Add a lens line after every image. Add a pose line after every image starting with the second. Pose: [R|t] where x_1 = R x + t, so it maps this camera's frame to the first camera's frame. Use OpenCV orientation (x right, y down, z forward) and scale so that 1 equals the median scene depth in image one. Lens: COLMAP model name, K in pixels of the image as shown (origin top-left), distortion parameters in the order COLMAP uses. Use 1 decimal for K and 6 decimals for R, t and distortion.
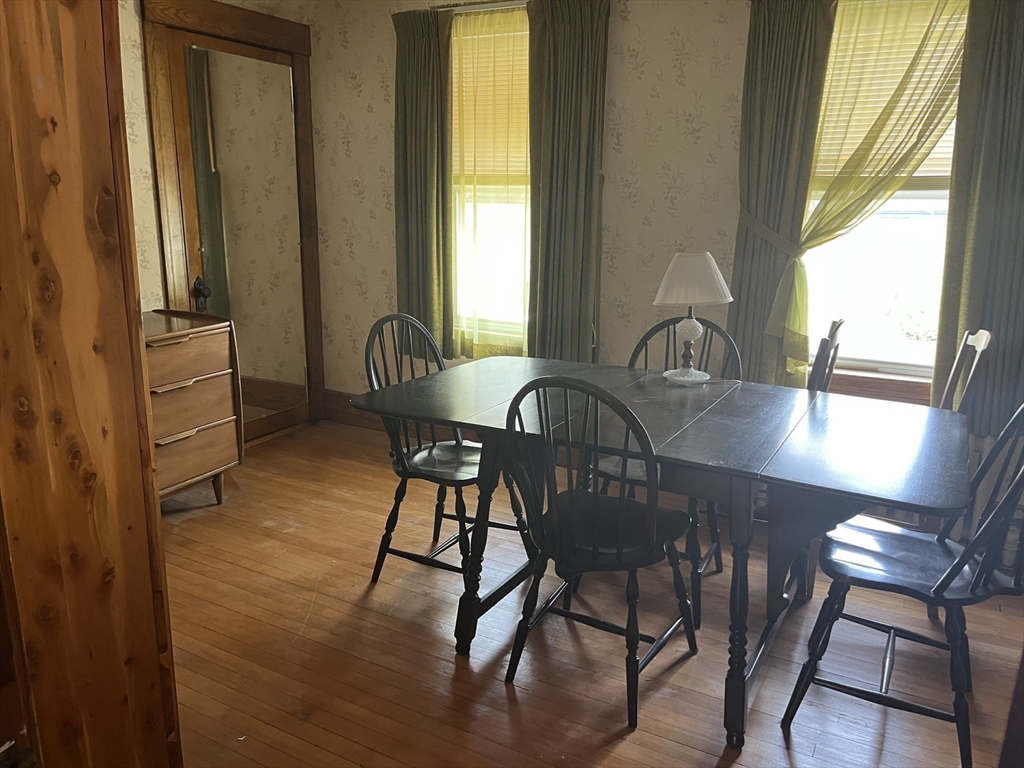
lens RADIAL K [[776.9, 0, 516.2], [0, 776.9, 379.3], [0, 0, 1]] dist [0.066637, -0.086318]
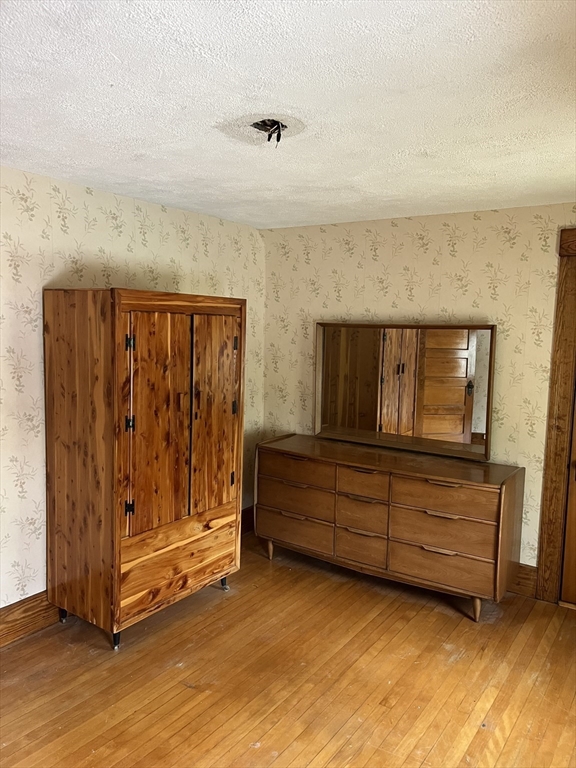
lens RADIAL K [[582.7, 0, 288.0], [0, 582.7, 384.0], [0, 0, 1]] dist [0.066637, -0.086318]
pose [[-0.086026, 0.079963, -0.993079, 1.414922], [-0.250944, 0.962898, 0.099271, -0.577772], [0.964172, 0.257747, -0.062768, 1.675665]]
